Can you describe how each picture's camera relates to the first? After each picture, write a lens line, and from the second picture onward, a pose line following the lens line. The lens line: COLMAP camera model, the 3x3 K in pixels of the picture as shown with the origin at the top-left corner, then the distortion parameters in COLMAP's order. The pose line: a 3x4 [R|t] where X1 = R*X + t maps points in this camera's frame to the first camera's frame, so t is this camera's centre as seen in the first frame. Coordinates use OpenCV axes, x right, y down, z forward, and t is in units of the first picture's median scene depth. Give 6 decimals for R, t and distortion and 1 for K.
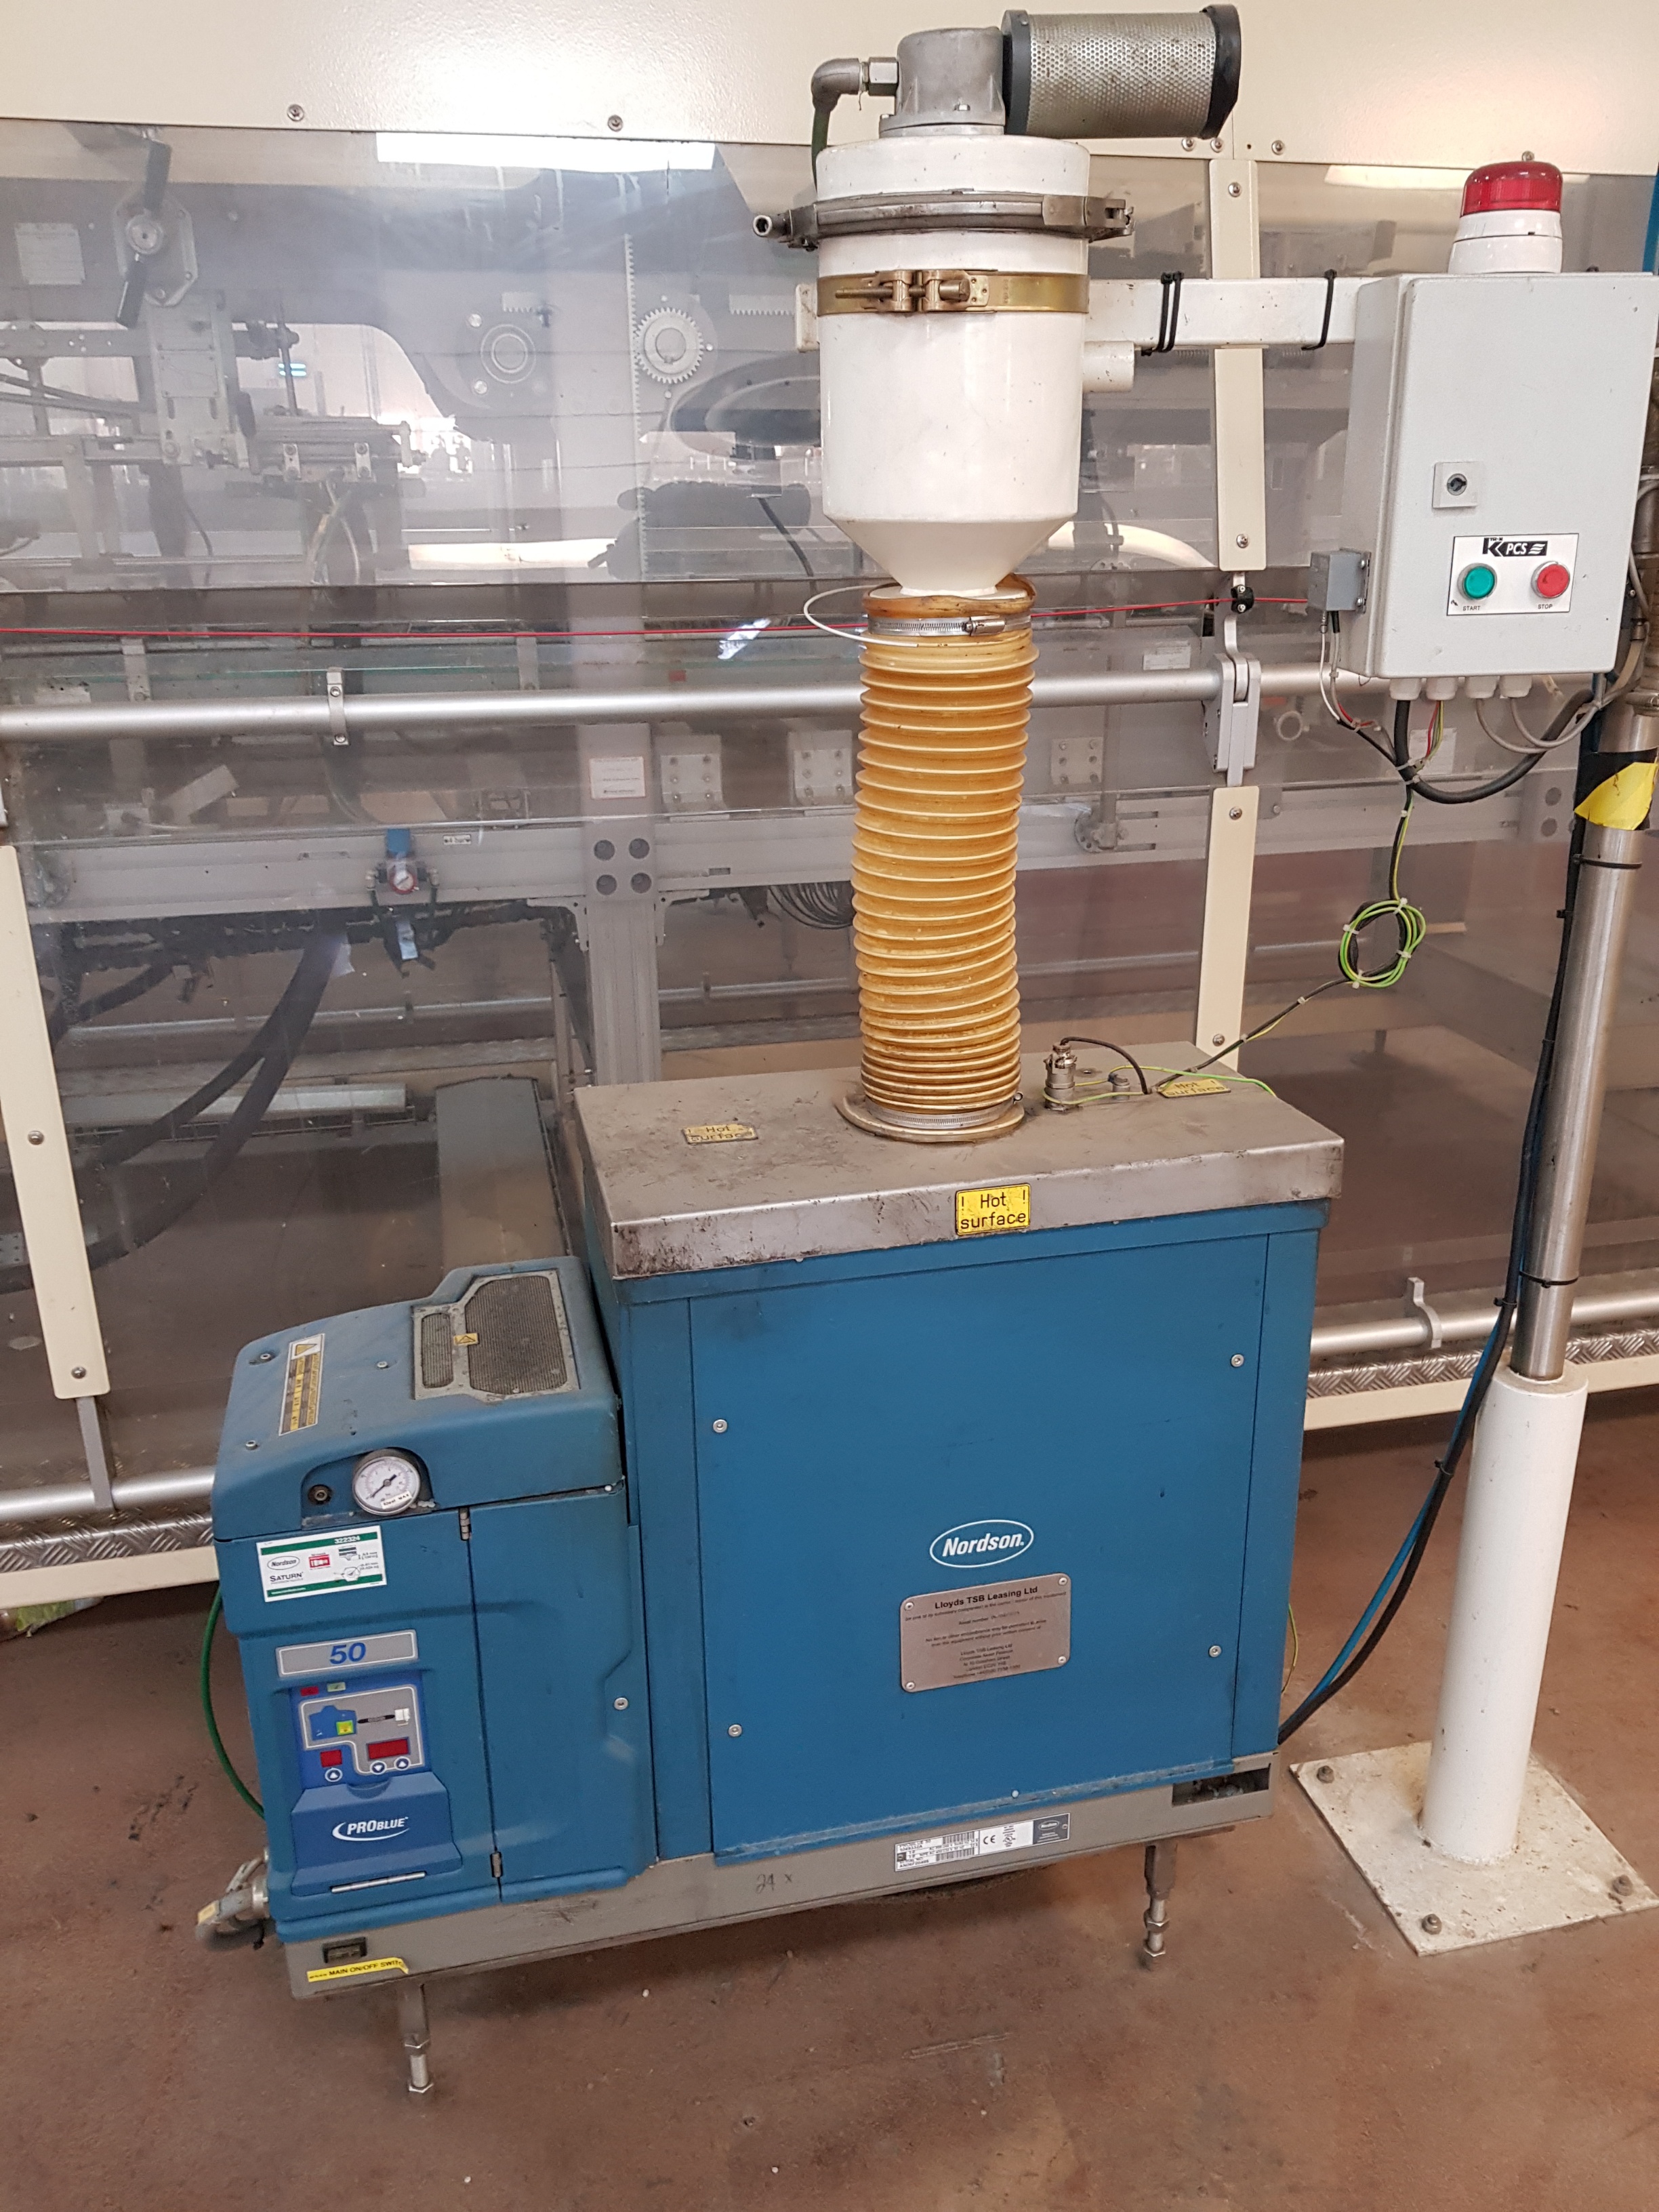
lens RADIAL K [[1693.4, 0, 829.5], [0, 1693.4, 1106.0], [0, 0, 1]] dist [0.120007, -0.167544]
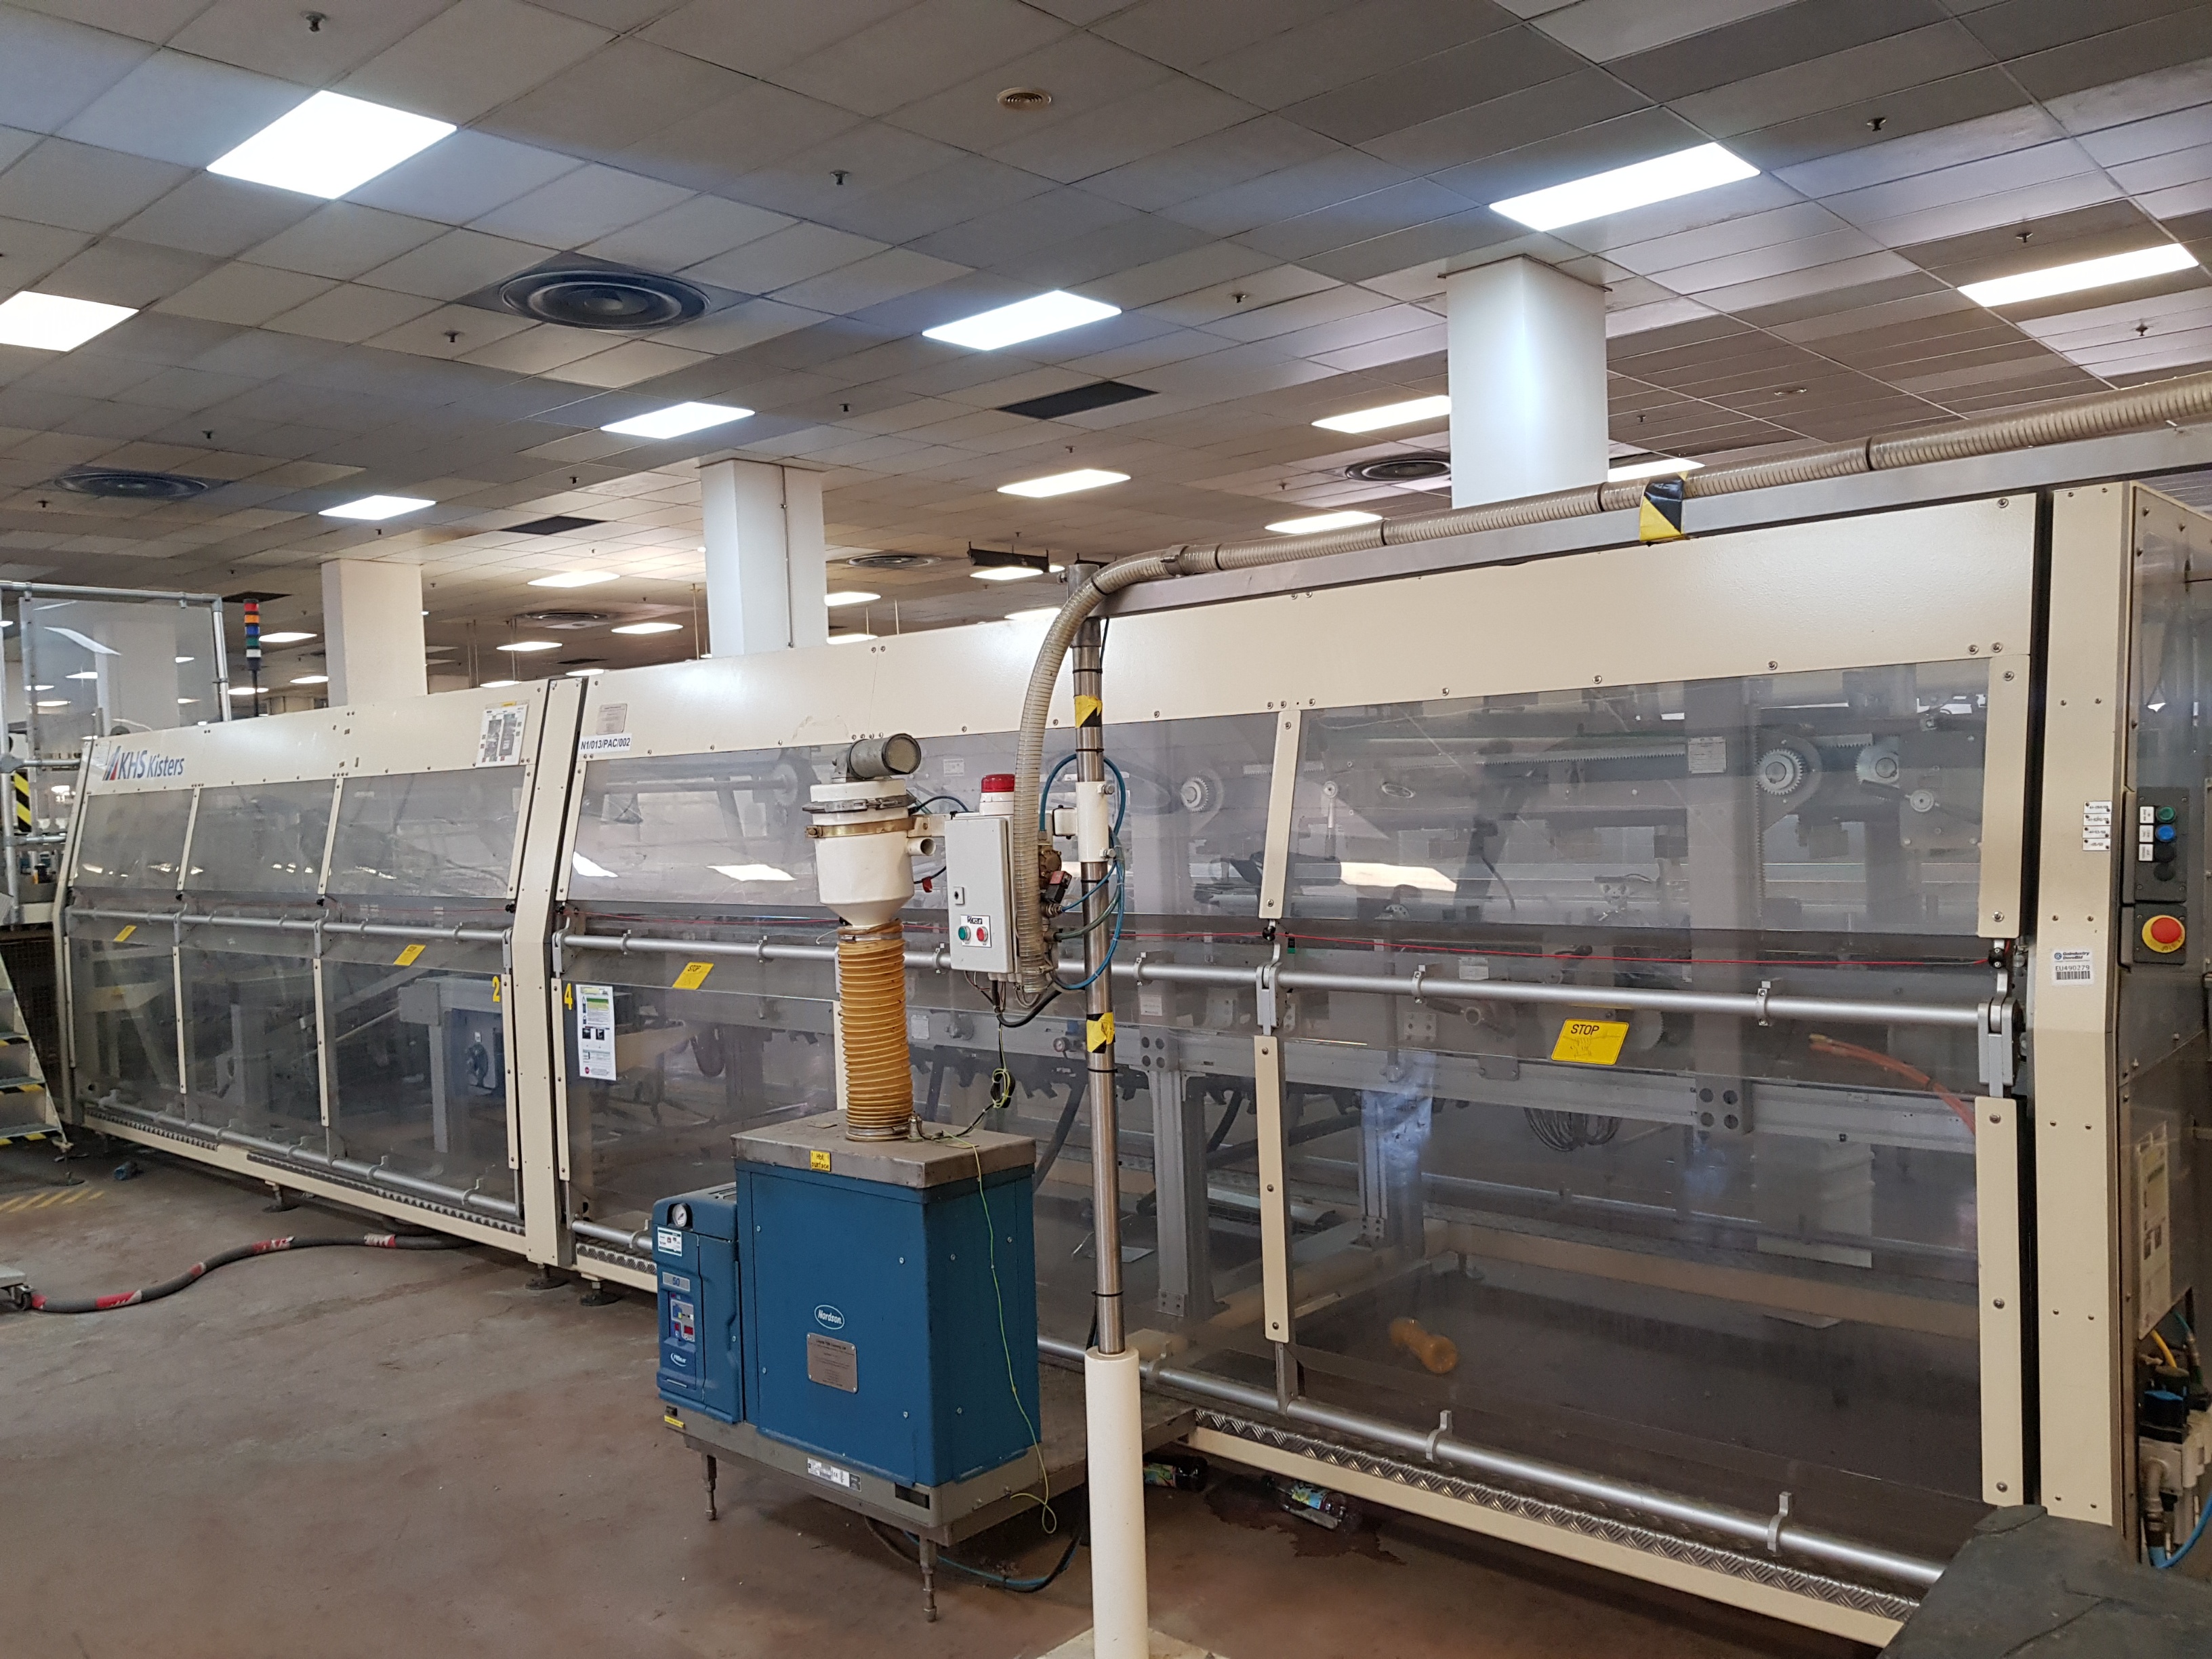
lens RADIAL K [[1693.4, 0, 1110.1], [0, 1693.4, 862.6], [0, 0, 1]] dist [0.120007, -0.167544]
pose [[0.580762, 0.021643, -0.813786, 2.097040], [-0.249255, 0.956364, -0.152446, -0.072859], [0.774976, 0.291375, 0.560814, -0.184078]]
